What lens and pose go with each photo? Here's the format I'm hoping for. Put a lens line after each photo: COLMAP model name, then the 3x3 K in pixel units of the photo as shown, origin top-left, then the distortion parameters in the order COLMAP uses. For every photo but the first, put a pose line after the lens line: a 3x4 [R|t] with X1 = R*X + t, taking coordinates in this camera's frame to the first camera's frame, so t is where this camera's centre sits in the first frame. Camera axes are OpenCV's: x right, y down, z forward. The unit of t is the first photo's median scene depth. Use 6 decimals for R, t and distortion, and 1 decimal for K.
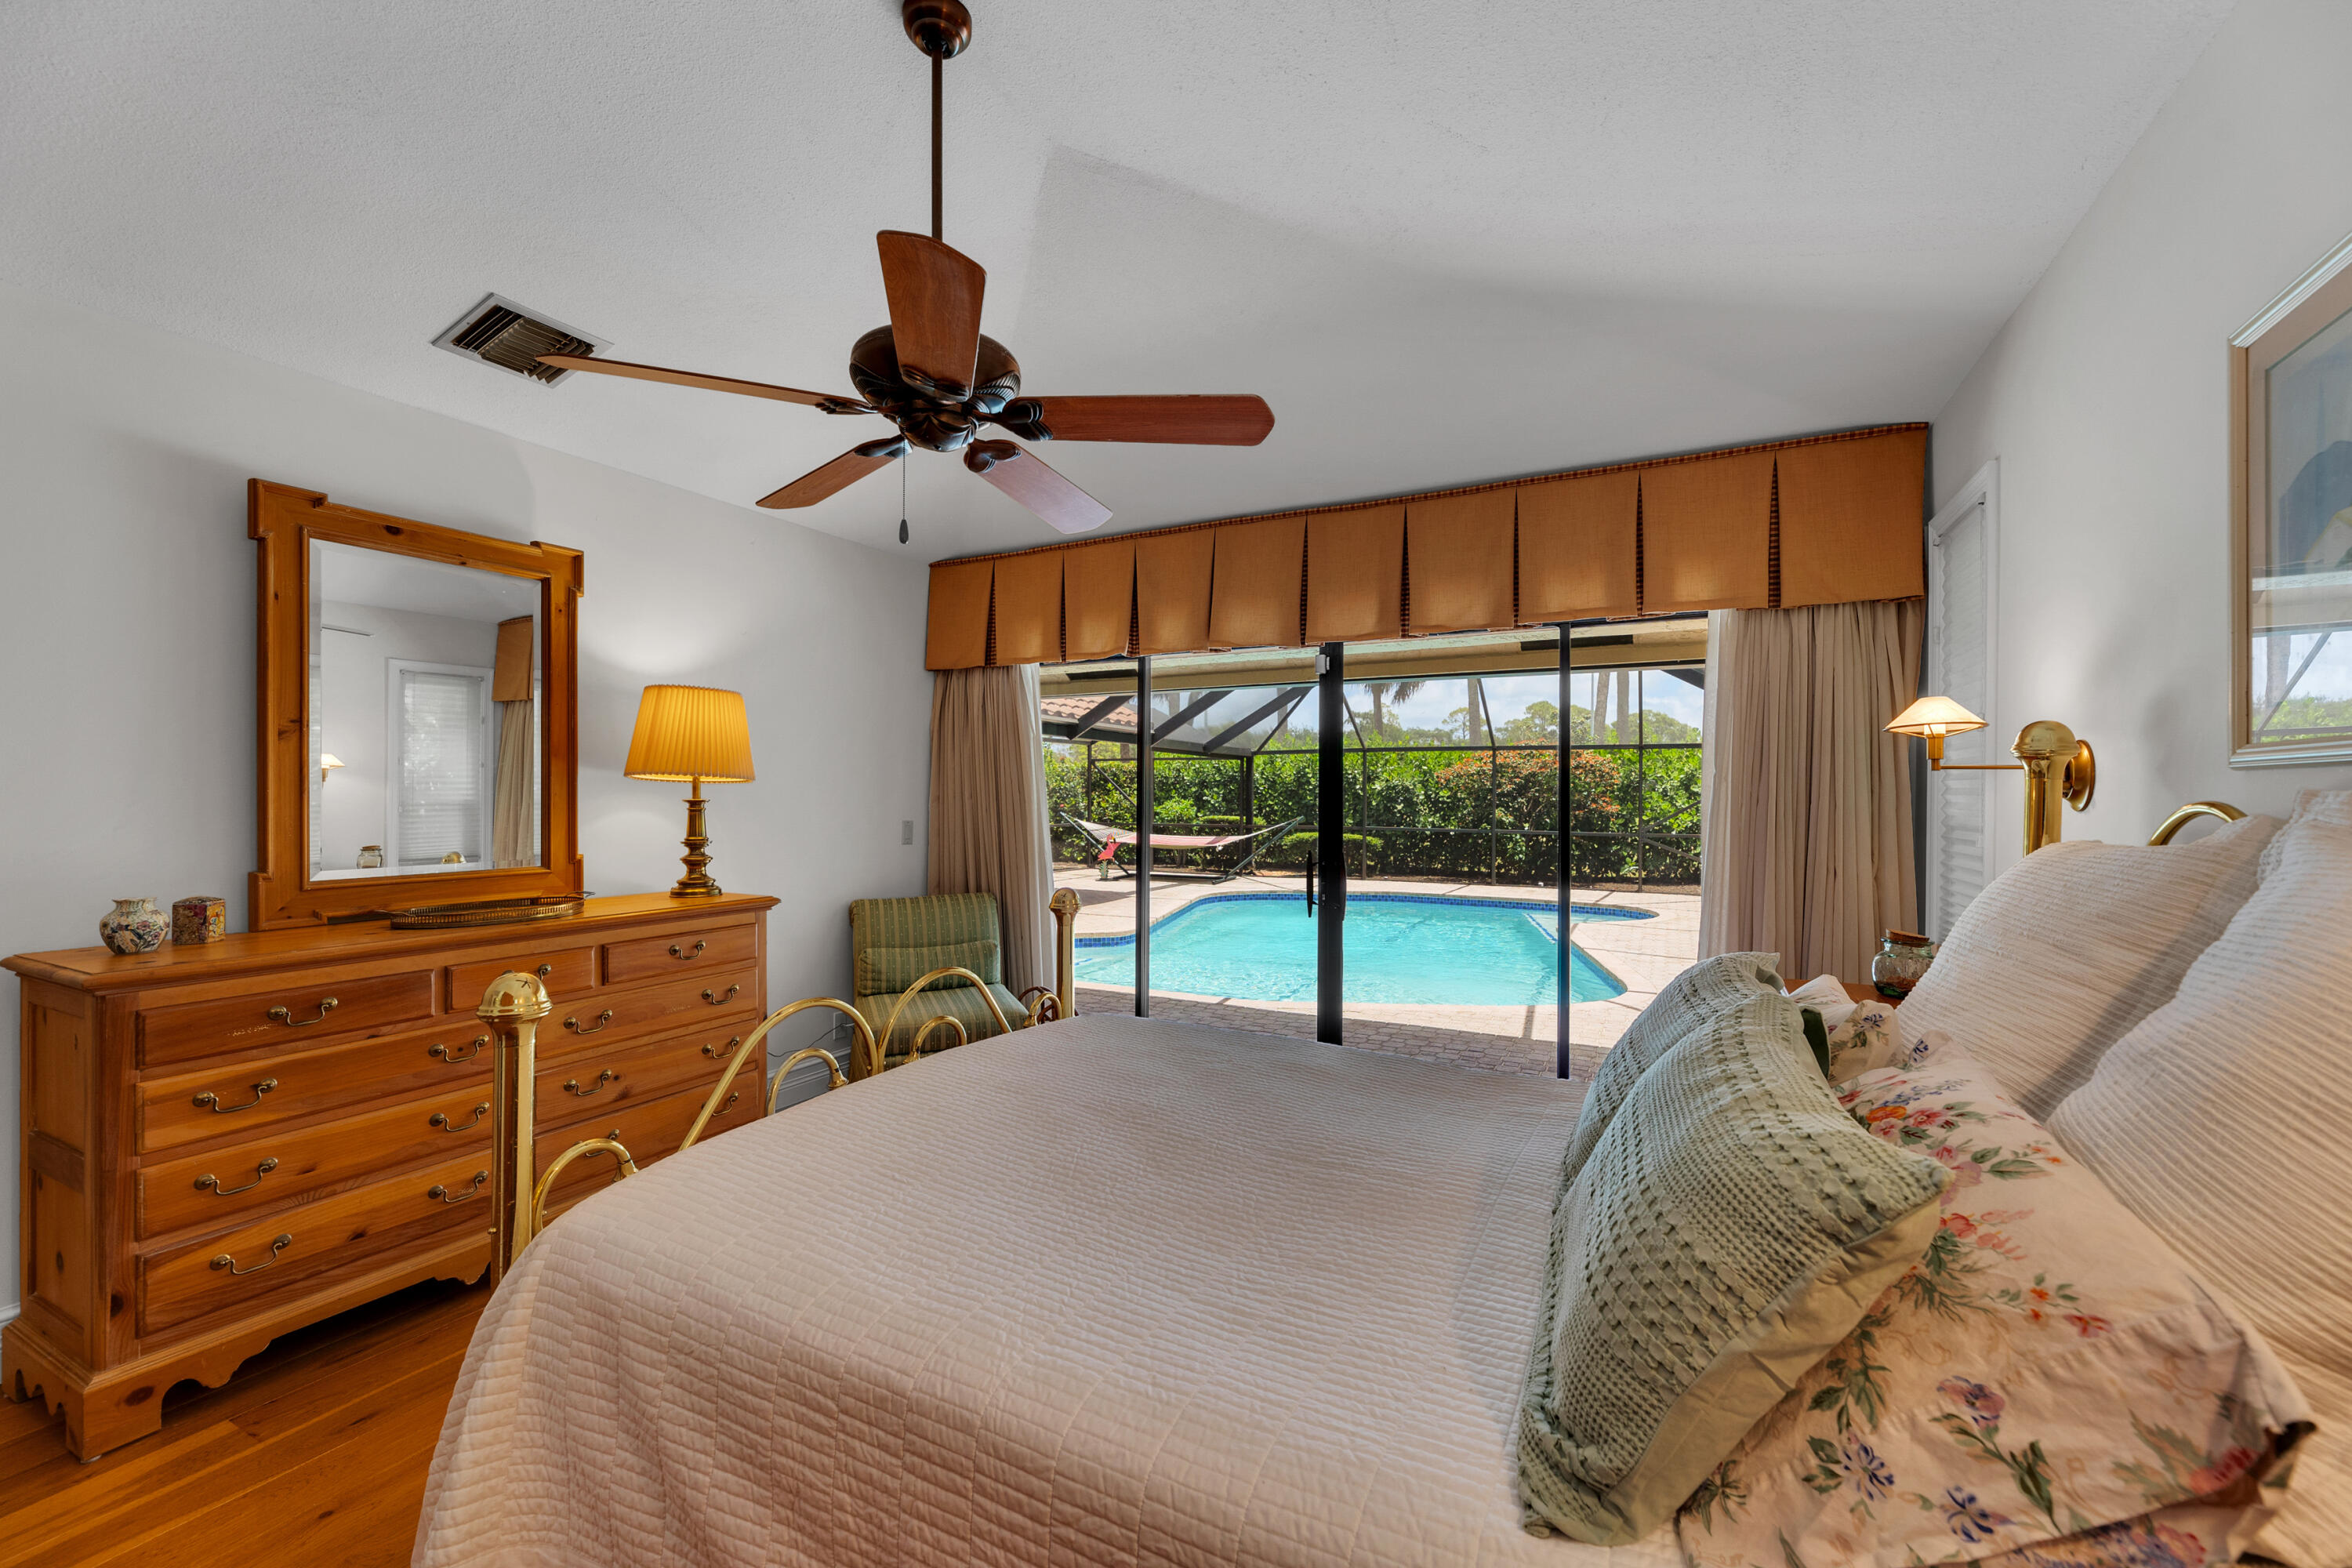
lens RADIAL K [[961.3, 0, 1174.7], [0, 961.3, 789.2], [0, 0, 1]] dist [-0.002965, -0.000238]
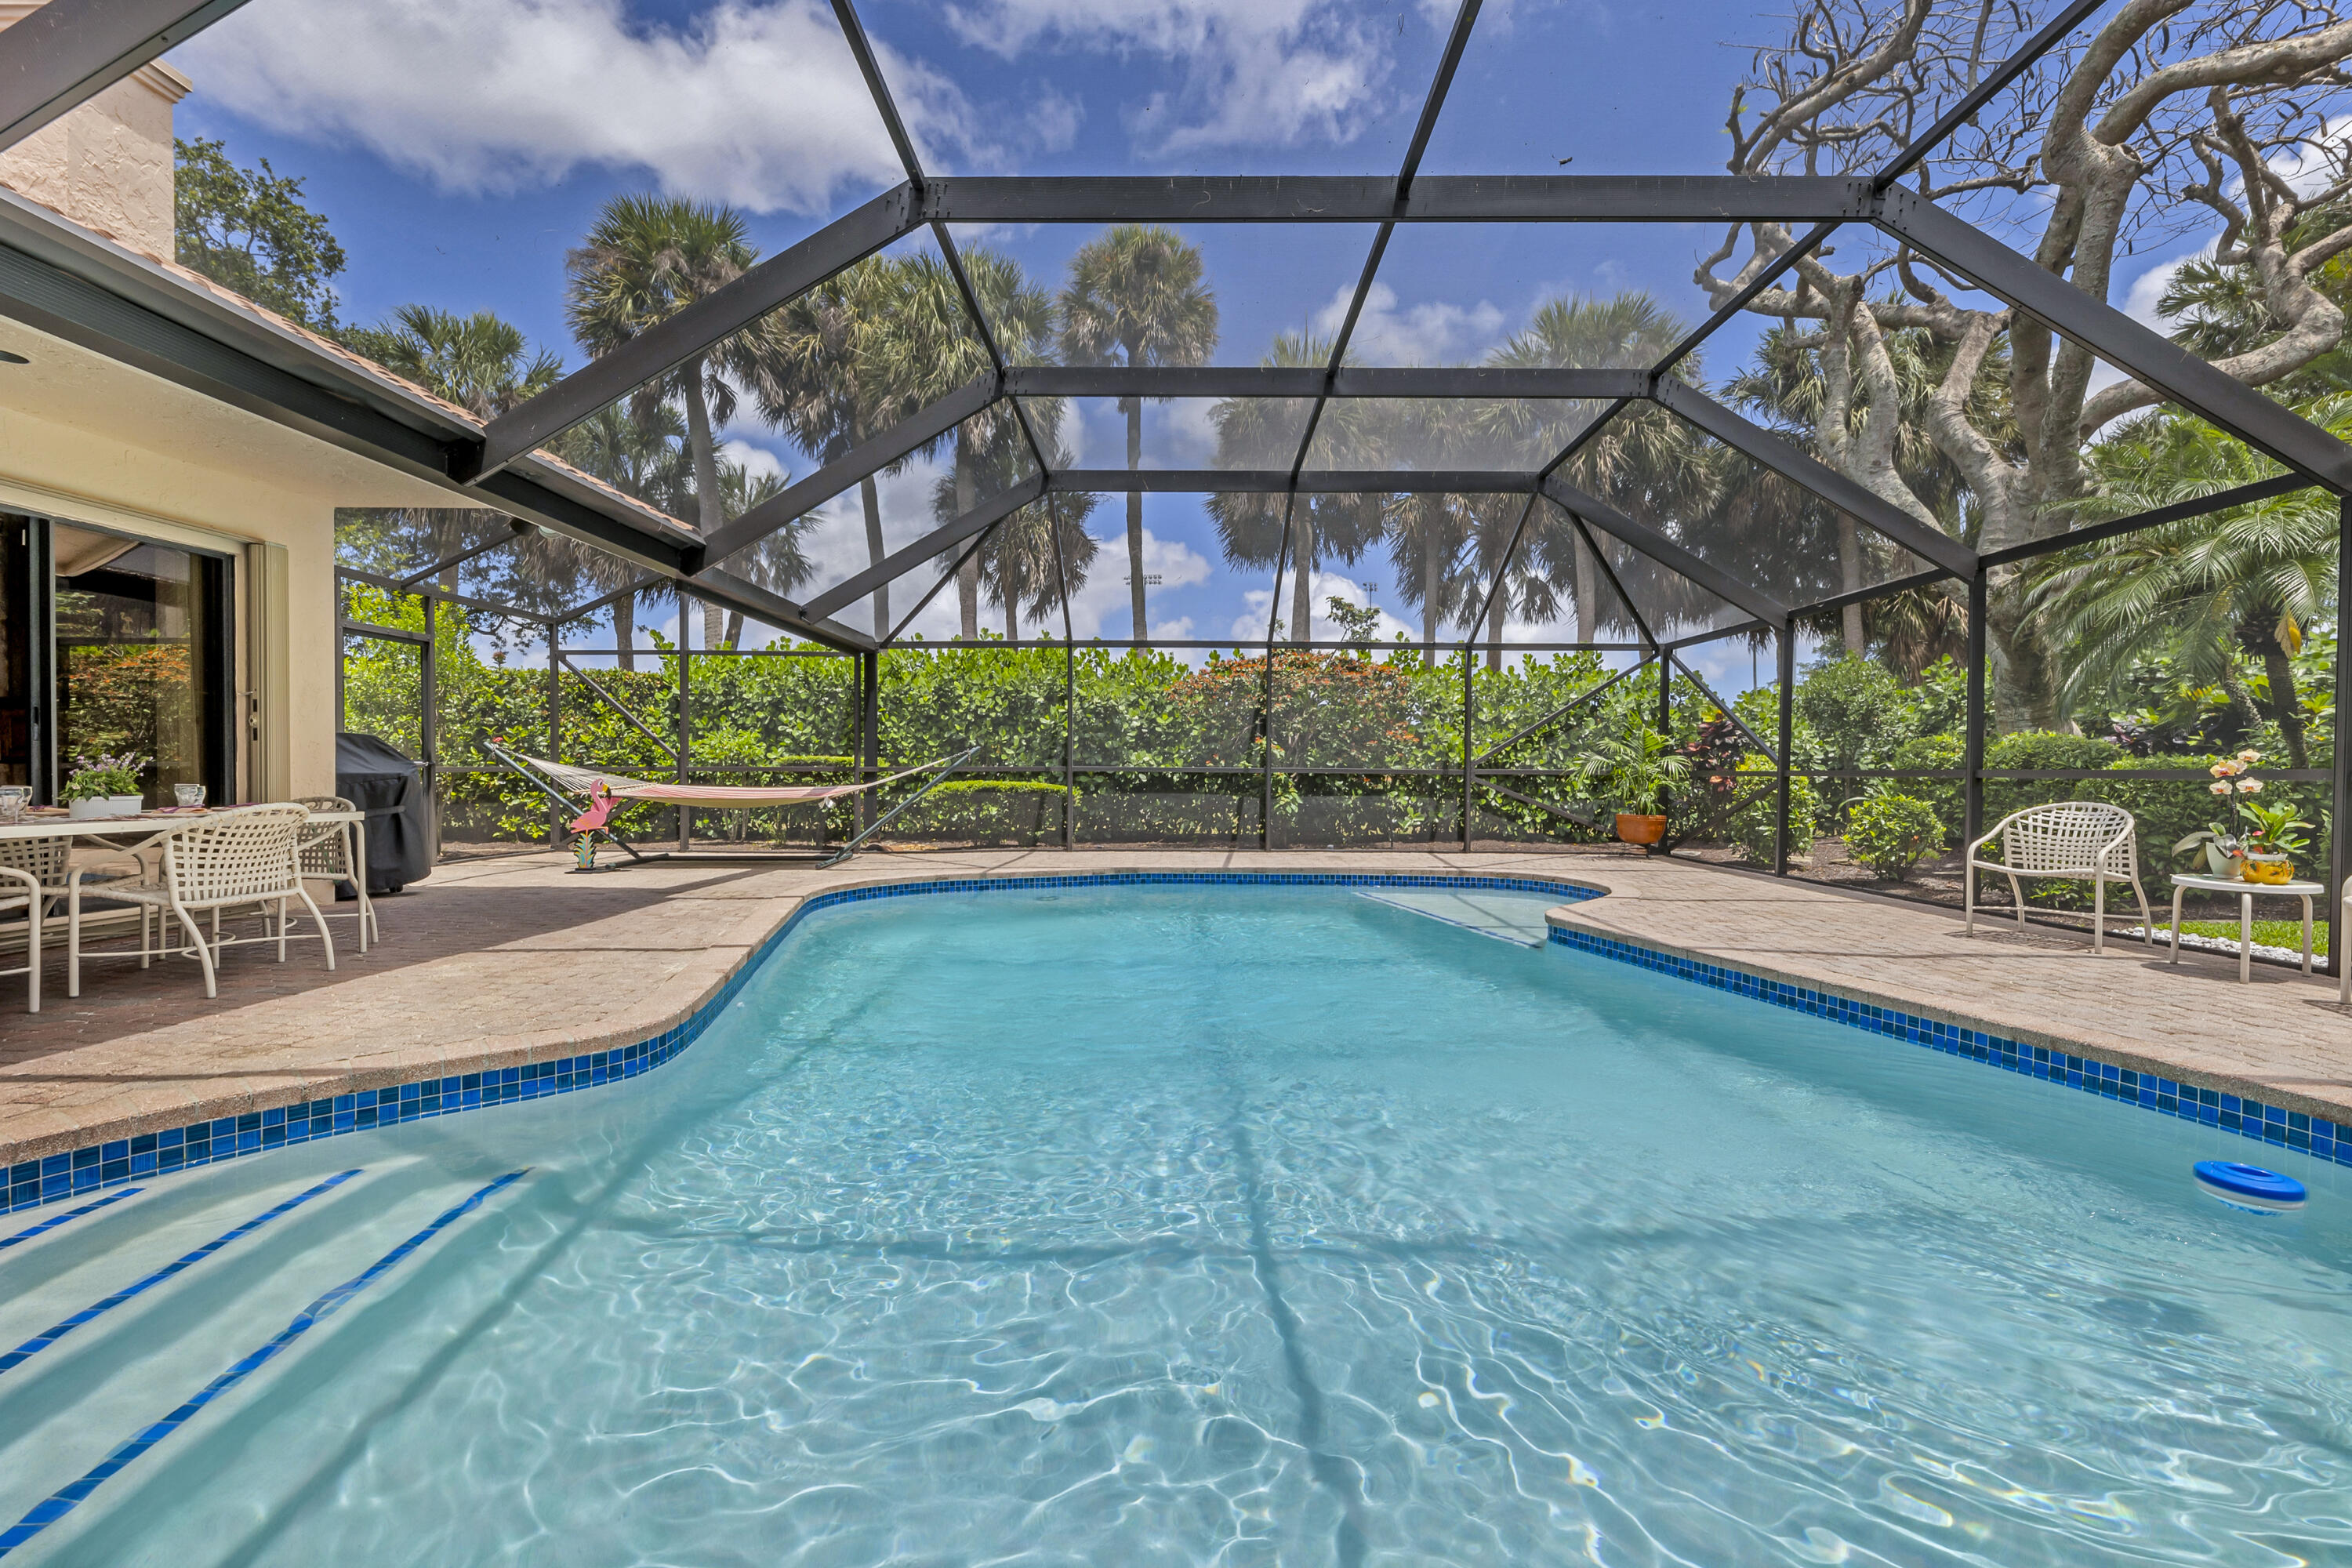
lens RADIAL K [[947.4, 0, 1179.3], [0, 947.4, 776.6], [0, 0, 1]] dist [-0.003076, -0.000024]
pose [[0.887781, -0.005879, 0.460228, -0.023394], [-0.001387, 0.999880, 0.015448, 0.034205], [-0.460264, -0.014353, 0.887666, 0.394951]]
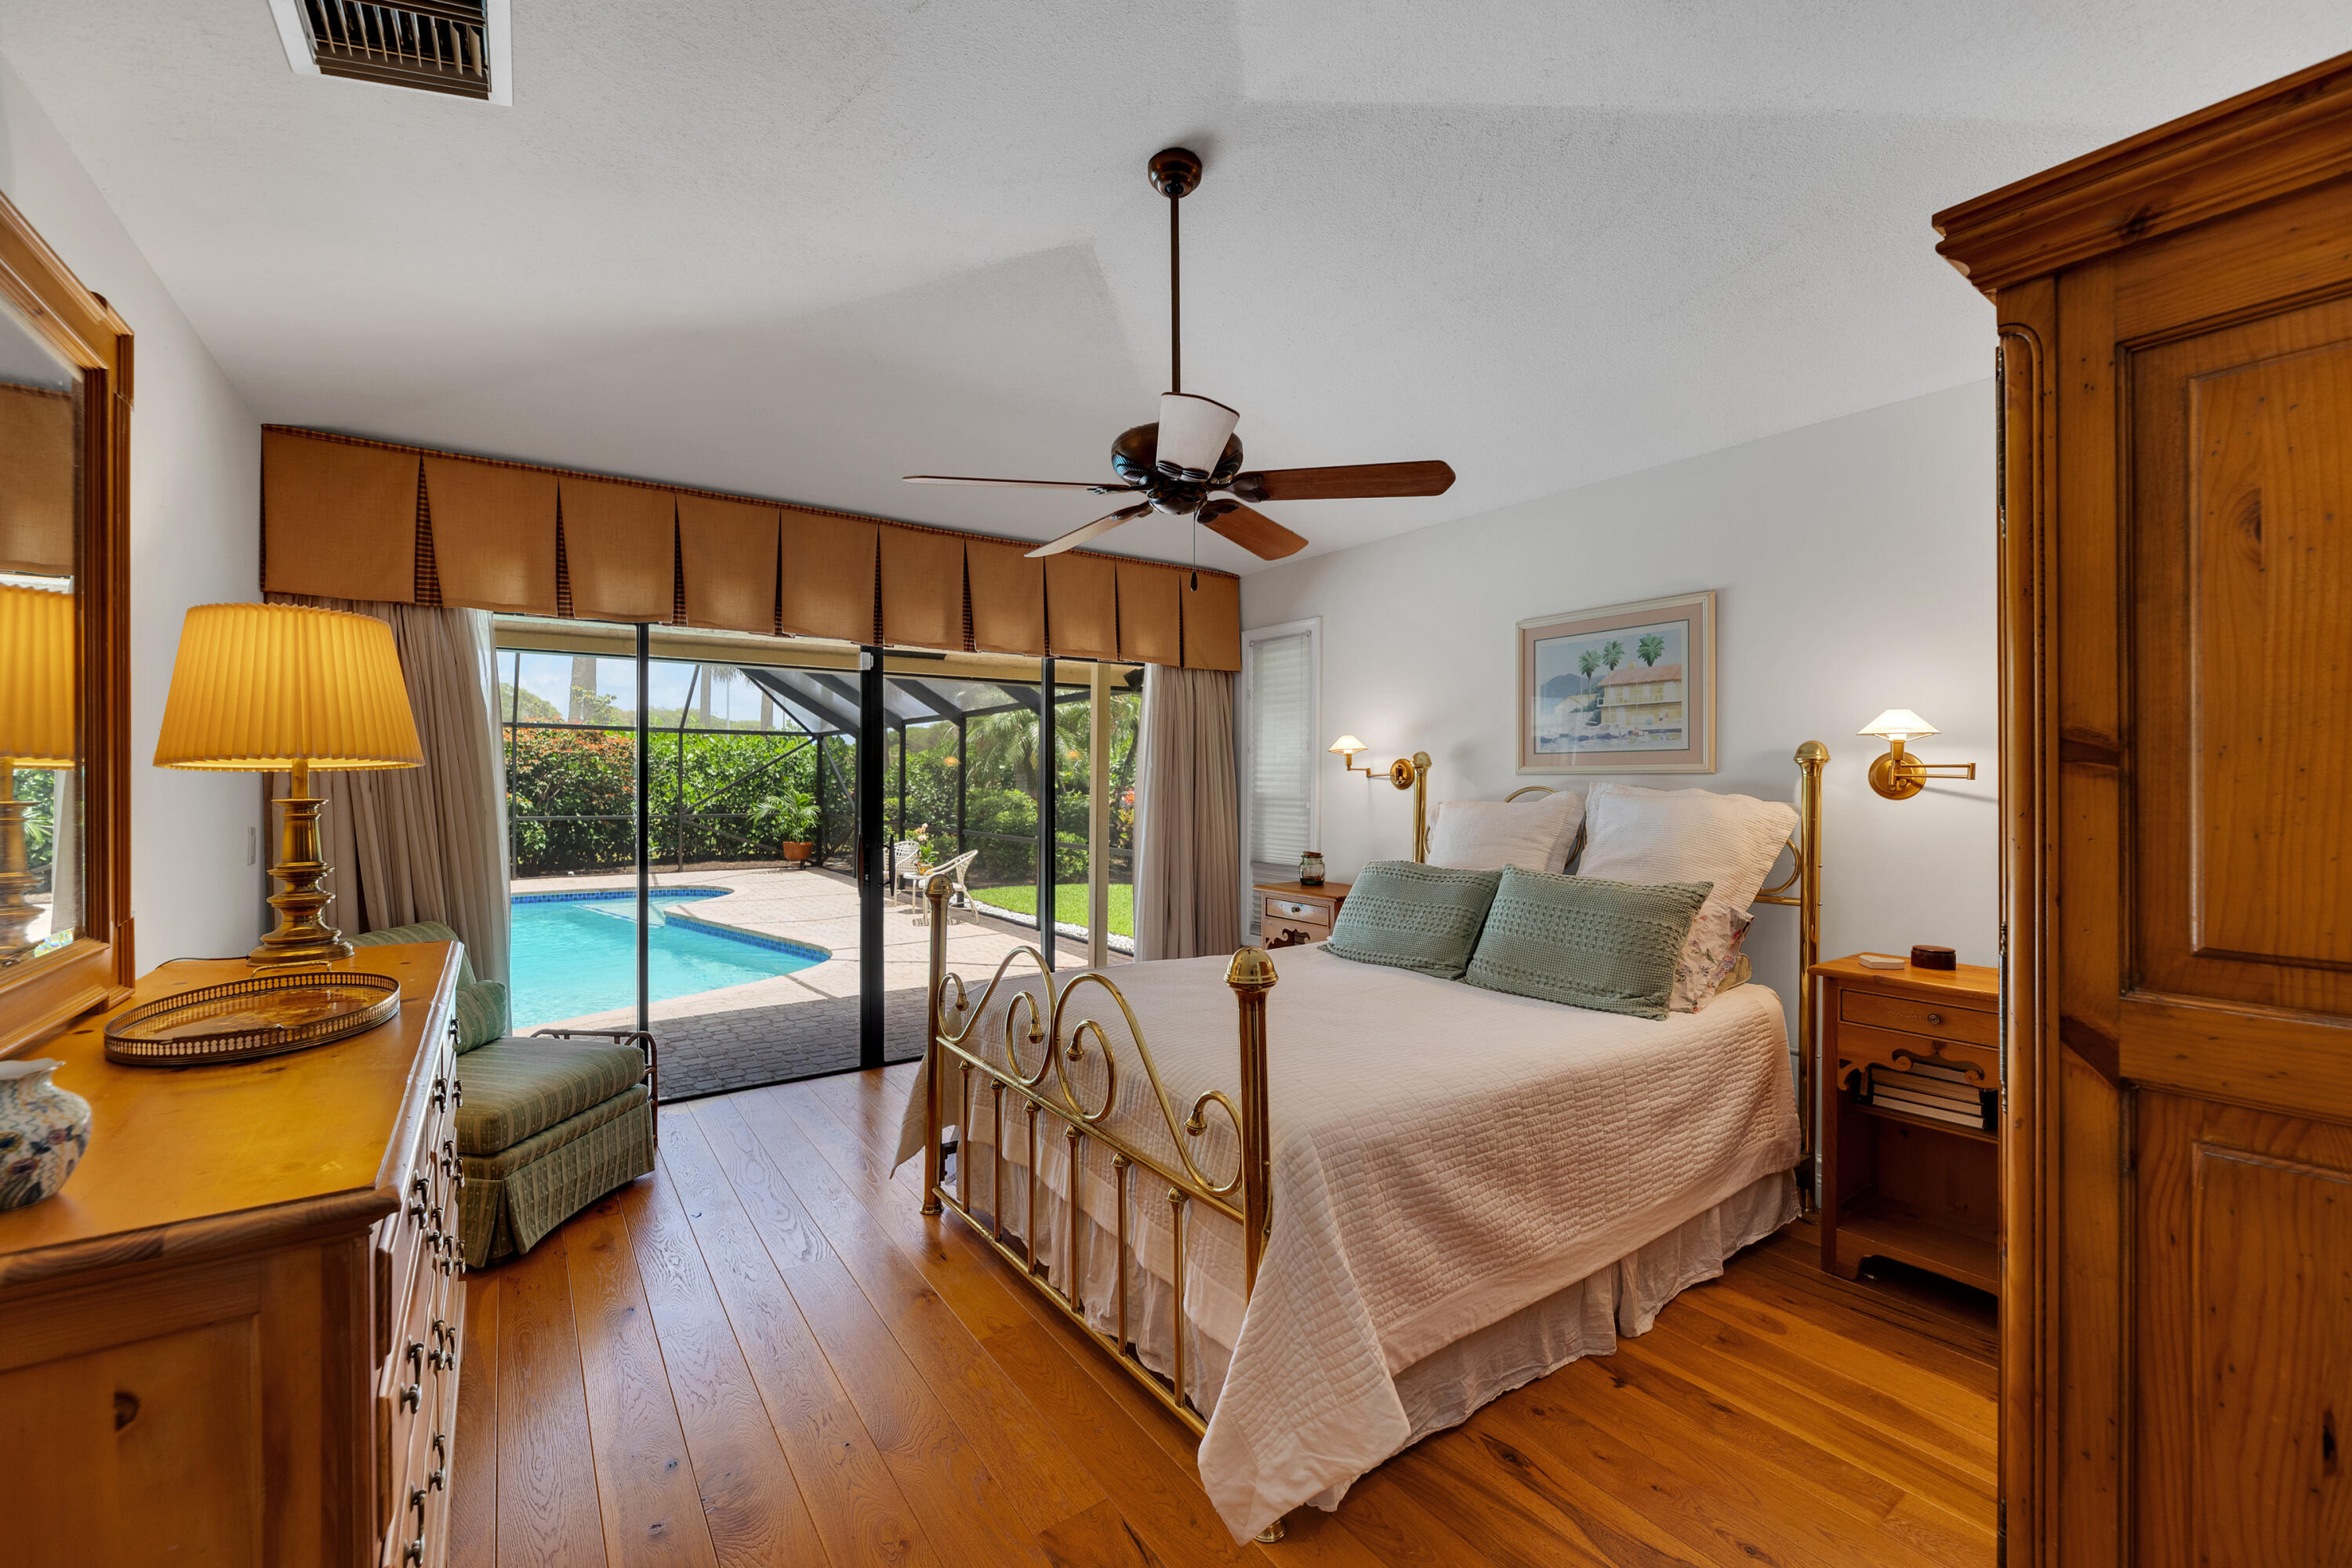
lens RADIAL K [[961.3, 0, 1170.4], [0, 961.3, 782.6], [0, 0, 1]] dist [-0.002965, -0.000238]
pose [[0.443687, -0.008159, 0.896144, -0.171977], [-0.004018, 0.999930, 0.011093, -0.001753], [-0.896173, -0.008522, 0.443624, 0.056122]]
